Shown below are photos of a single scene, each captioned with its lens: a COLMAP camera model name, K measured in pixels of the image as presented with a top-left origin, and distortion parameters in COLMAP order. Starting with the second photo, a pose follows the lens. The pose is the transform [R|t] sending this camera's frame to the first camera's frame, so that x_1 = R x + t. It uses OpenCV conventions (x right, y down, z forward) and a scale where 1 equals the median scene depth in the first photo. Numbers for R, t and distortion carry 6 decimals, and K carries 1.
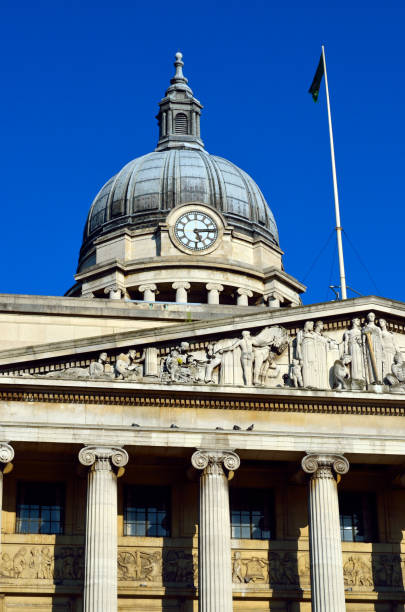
lens RADIAL K [[1385.3, 0, 202.5], [0, 1385.3, 306.0], [0, 0, 1]] dist [0.068728, 0.114213]
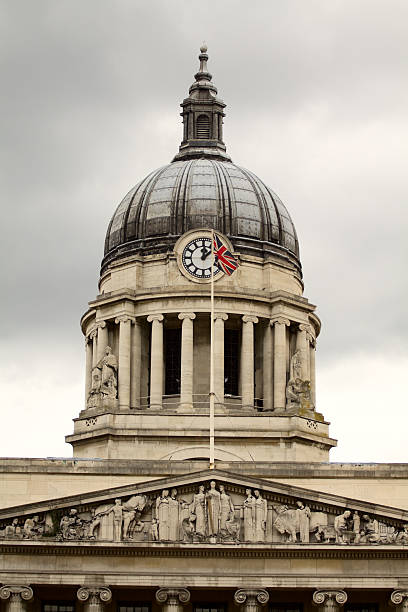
lens RADIAL K [[2019.1, 0, 204.0], [0, 2019.1, 306.0], [0, 0, 1]] dist [-0.270890, -0.730619]
pose [[0.990512, -0.014162, -0.136695, 0.391584], [0.033615, 0.989428, 0.141076, -0.450830], [0.133252, -0.144333, 0.980516, -0.926251]]
